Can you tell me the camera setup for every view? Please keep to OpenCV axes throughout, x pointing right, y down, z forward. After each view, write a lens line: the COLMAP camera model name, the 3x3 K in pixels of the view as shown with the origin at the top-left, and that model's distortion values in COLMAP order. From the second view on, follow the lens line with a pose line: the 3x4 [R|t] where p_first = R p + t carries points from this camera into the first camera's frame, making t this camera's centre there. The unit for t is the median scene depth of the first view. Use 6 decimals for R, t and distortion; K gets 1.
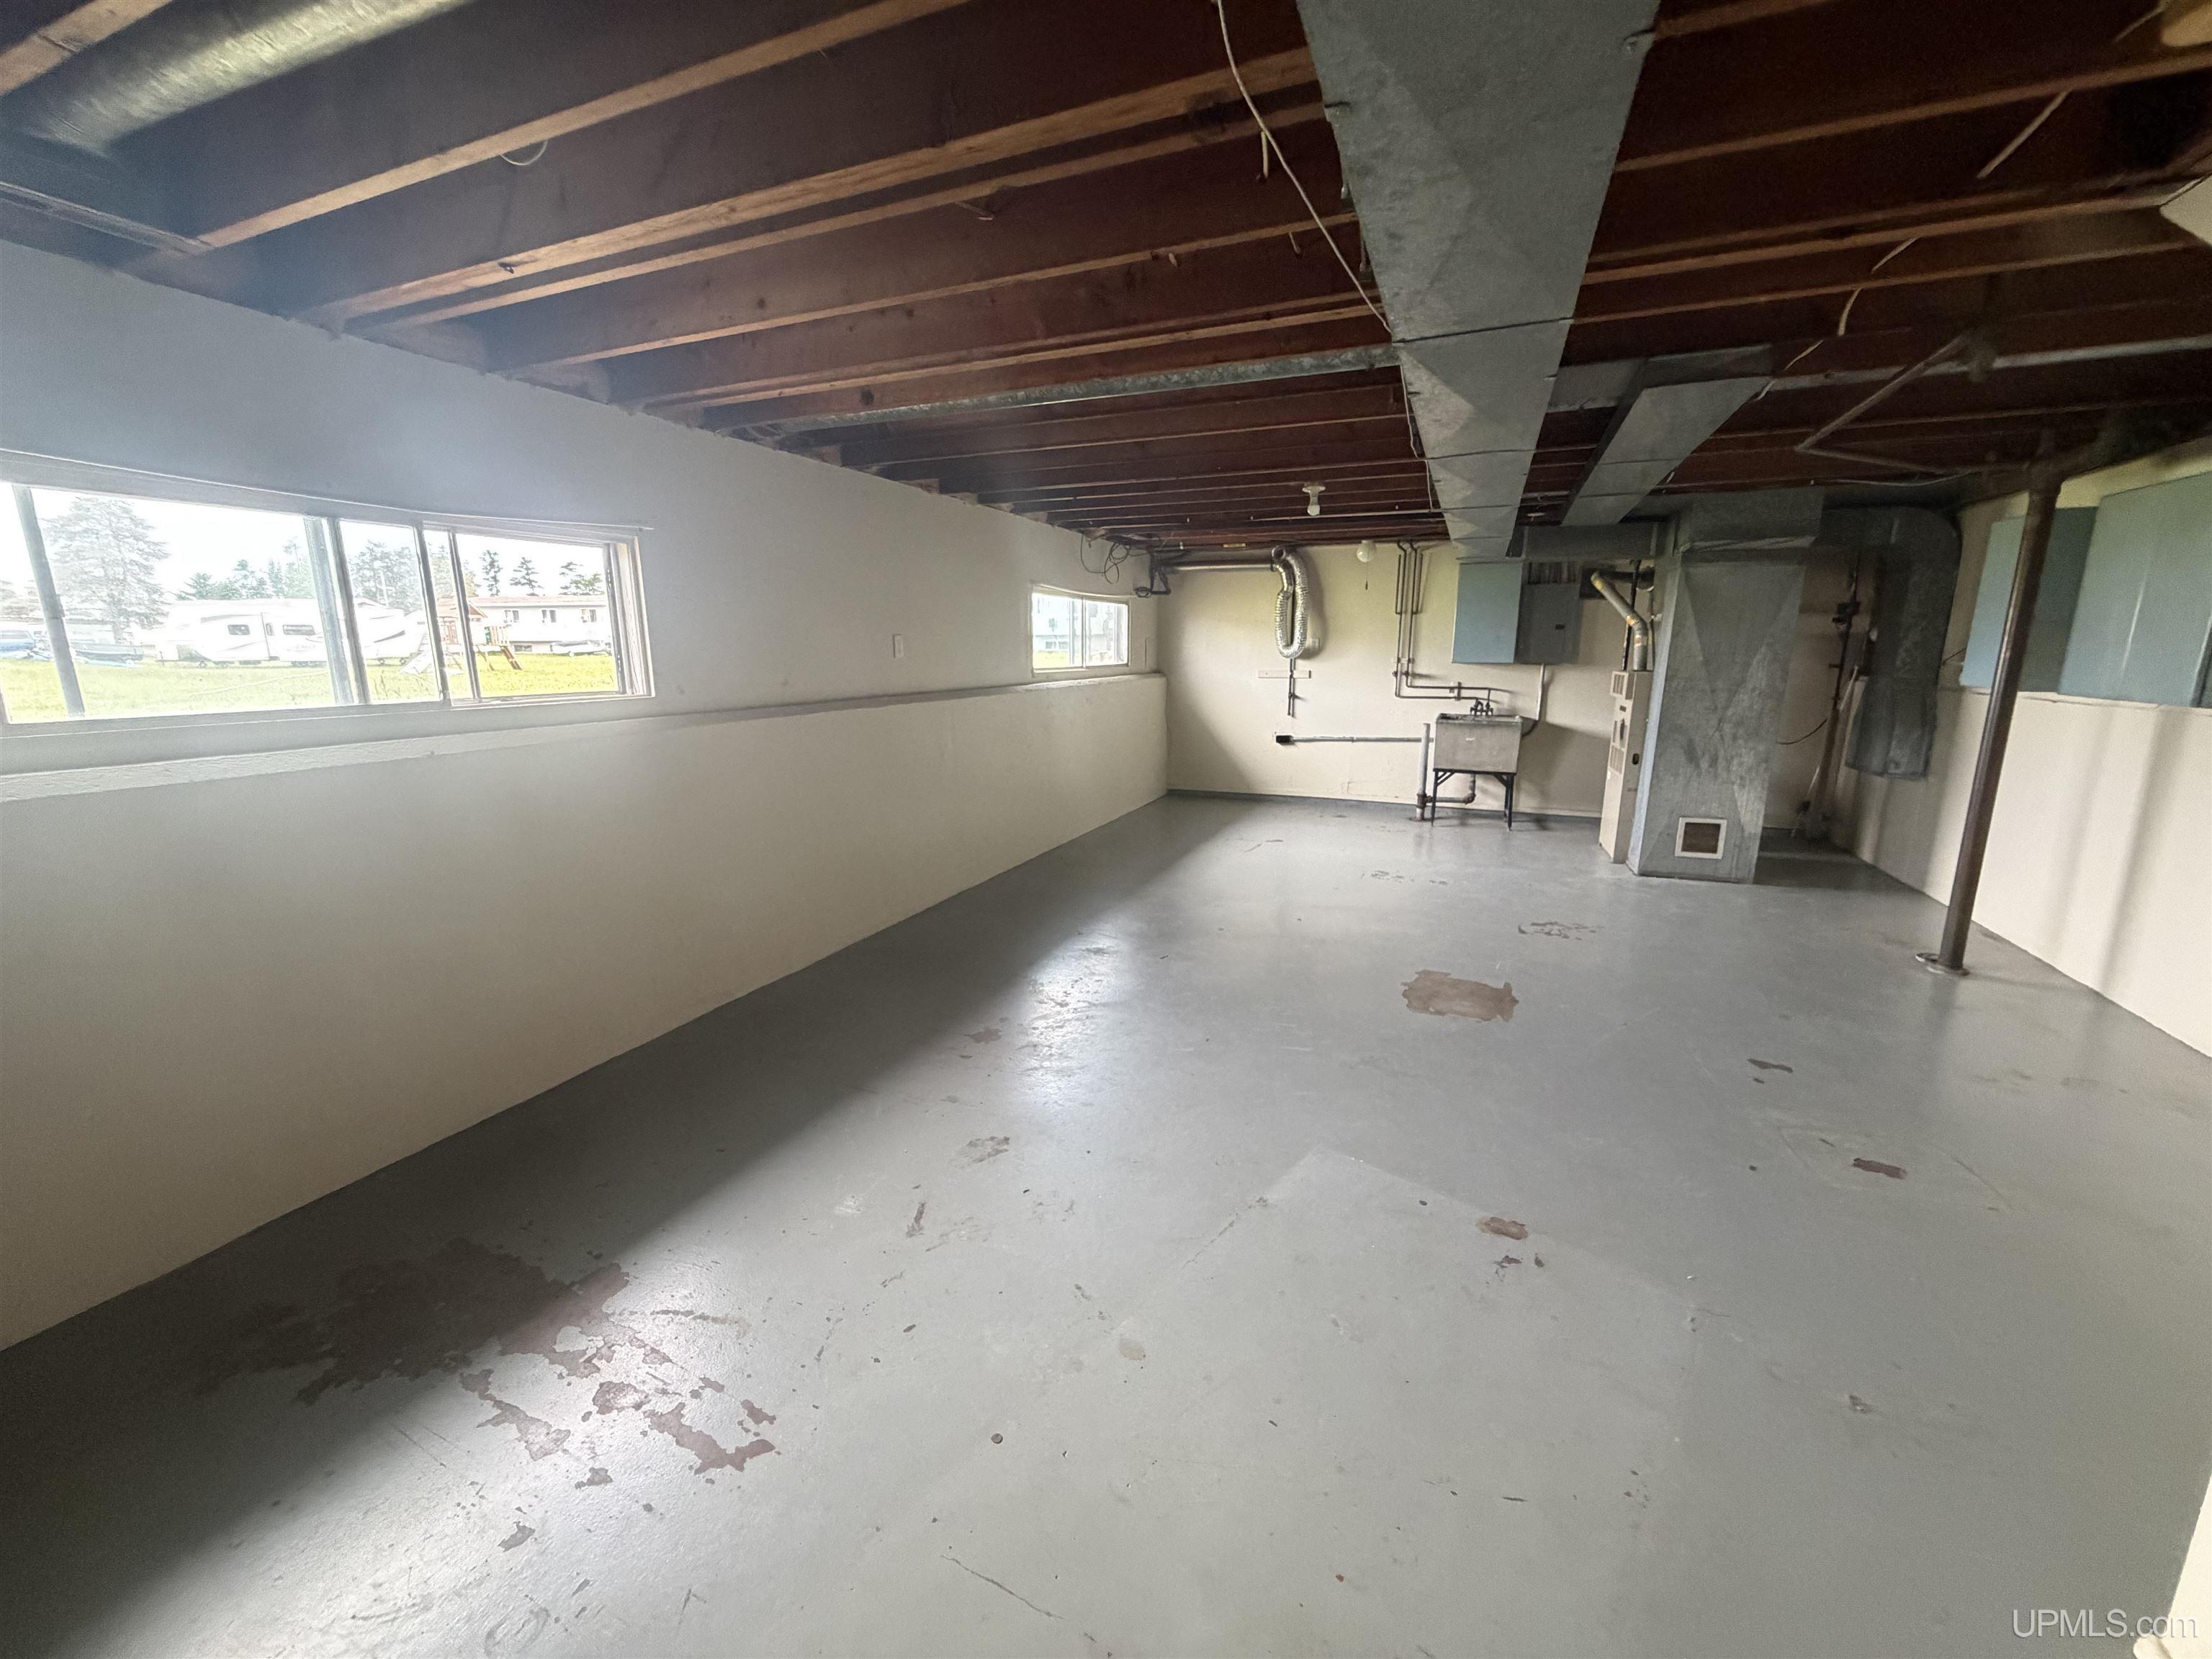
lens RADIAL K [[877.3, 0, 1106.1], [0, 877.3, 831.4], [0, 0, 1]] dist [0.001960, 0.000074]
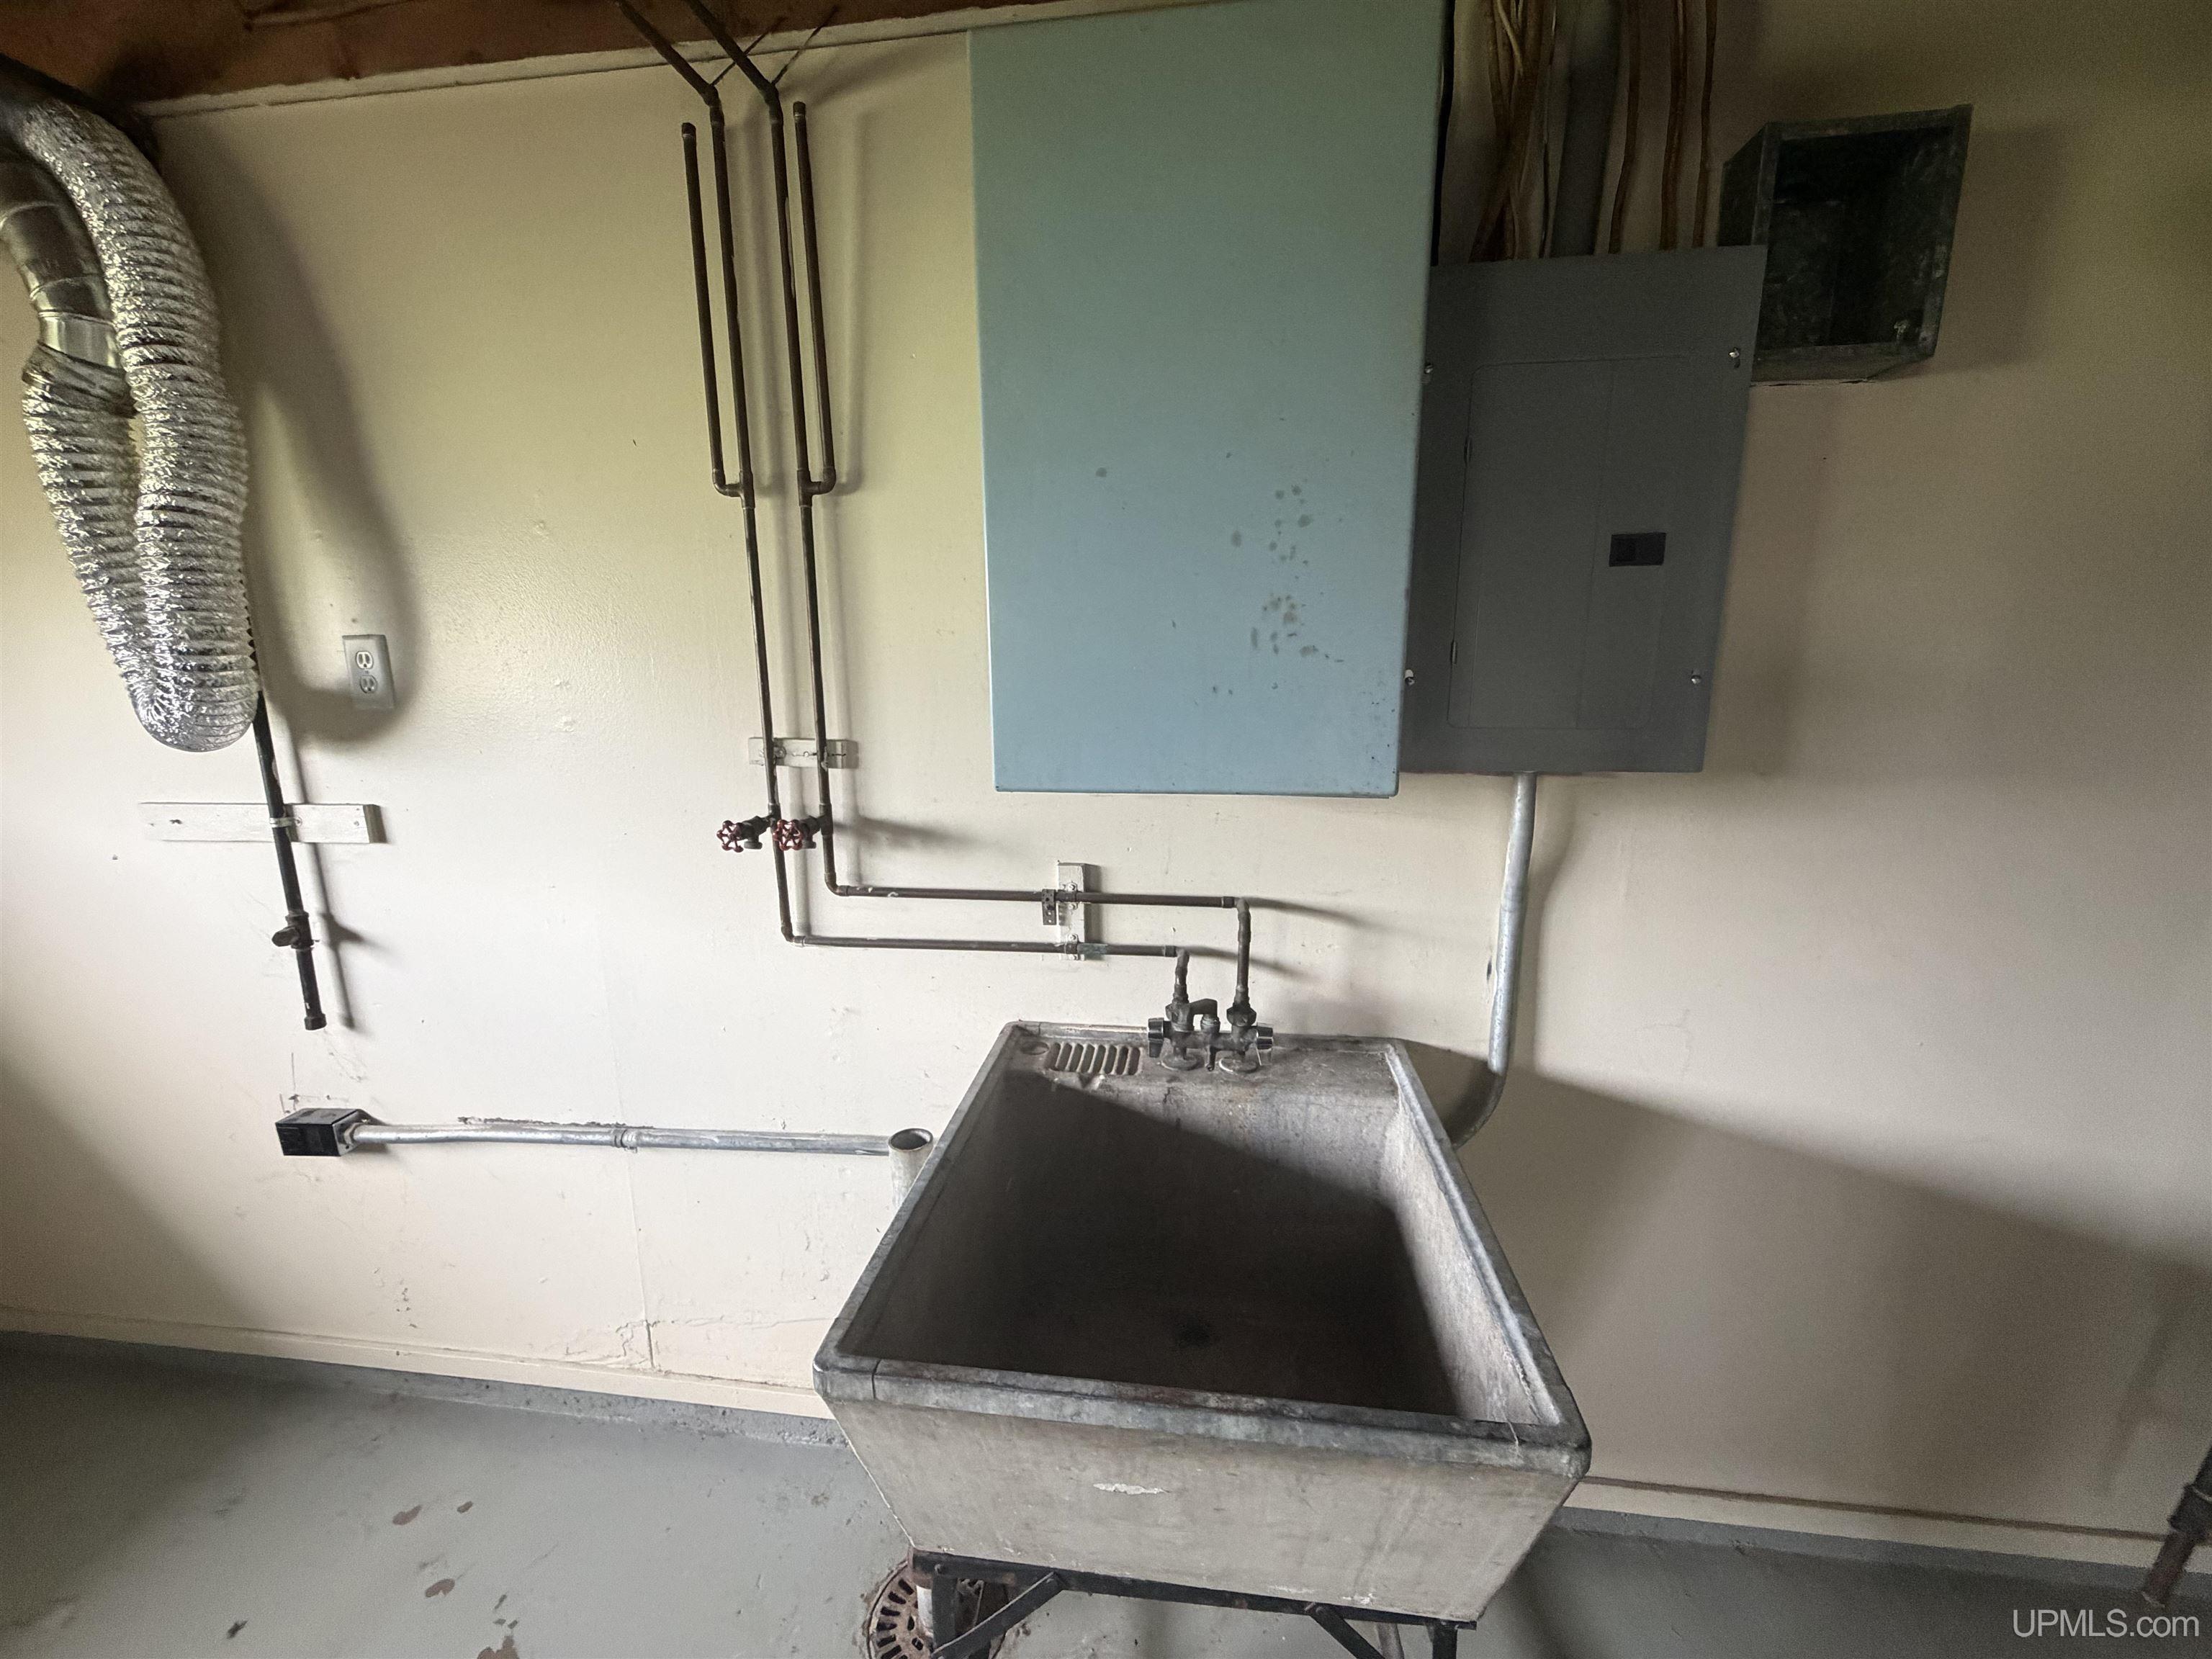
lens RADIAL K [[877.3, 0, 1104.7], [0, 877.3, 825.0], [0, 0, 1]] dist [0.001960, 0.000074]
pose [[0.963835, -0.067294, 0.257864, 0.357564], [0.070871, 0.997475, -0.004593, -0.177064], [-0.256904, 0.022702, 0.966170, 0.818175]]
